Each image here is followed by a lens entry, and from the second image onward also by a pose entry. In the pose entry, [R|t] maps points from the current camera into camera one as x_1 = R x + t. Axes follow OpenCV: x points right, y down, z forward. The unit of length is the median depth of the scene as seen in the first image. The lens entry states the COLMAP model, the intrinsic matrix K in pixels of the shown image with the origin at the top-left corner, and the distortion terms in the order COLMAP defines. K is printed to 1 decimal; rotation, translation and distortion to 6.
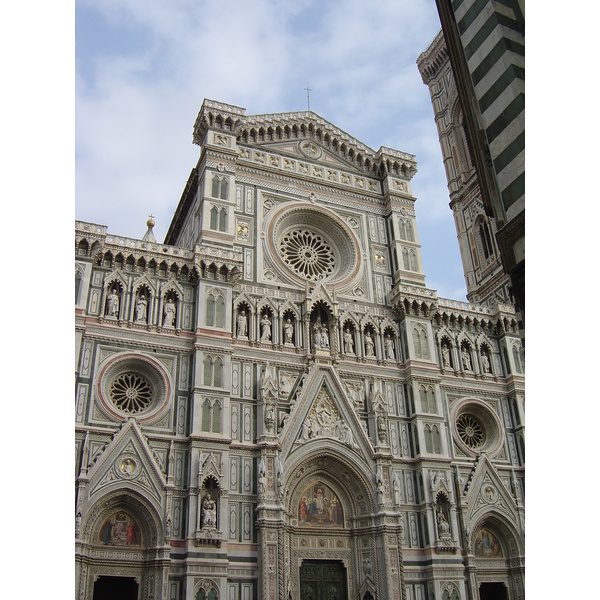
lens RADIAL K [[667.1, 0, 300.0], [0, 667.1, 300.0], [0, 0, 1]] dist [-0.139587, -0.004915]
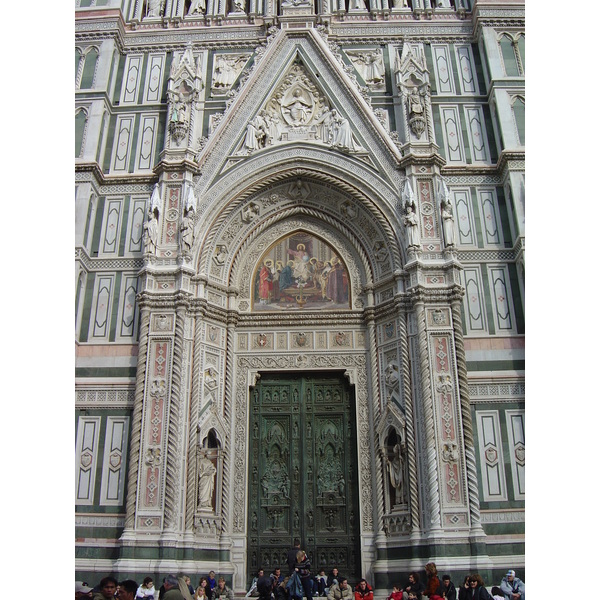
lens RADIAL K [[667.1, 0, 300.0], [0, 667.1, 300.0], [0, 0, 1]] dist [-0.139587, -0.004915]
pose [[0.910513, -0.142460, -0.388165, 0.225821], [0.187226, 0.979066, 0.079846, 0.289129], [0.368664, -0.145375, 0.918125, 0.514271]]
